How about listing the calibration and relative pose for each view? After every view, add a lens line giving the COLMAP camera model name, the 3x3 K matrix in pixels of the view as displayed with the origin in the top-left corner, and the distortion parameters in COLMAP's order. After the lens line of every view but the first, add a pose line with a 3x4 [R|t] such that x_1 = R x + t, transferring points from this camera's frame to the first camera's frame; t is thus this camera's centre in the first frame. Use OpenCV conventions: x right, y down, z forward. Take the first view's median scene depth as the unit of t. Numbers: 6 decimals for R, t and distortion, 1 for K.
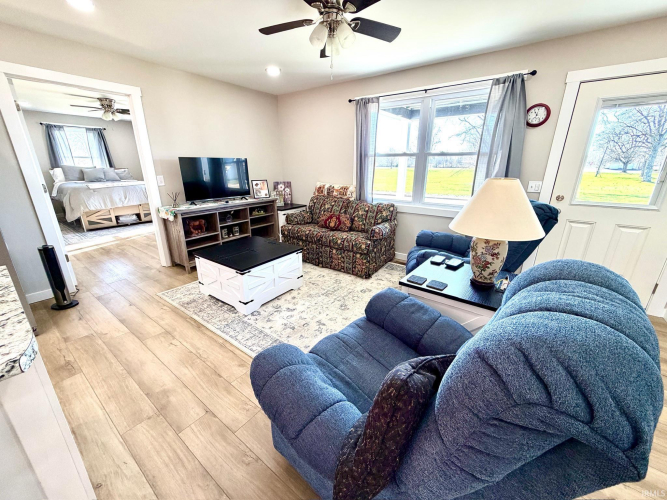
lens RADIAL K [[265.6, 0, 333.7], [0, 265.6, 250.3], [0, 0, 1]] dist [-0.000007, 0.000491]
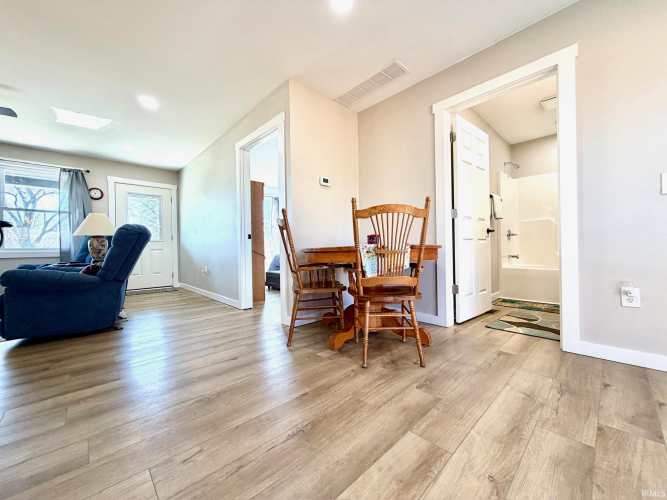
lens RADIAL K [[265.6, 0, 331.4], [0, 265.6, 248.4], [0, 0, 1]] dist [-0.000007, 0.000491]
pose [[0.176054, -0.006070, 0.984362, -0.738491], [0.325308, 0.944157, -0.052359, 0.461868], [-0.929075, 0.329439, 0.168197, -0.673716]]
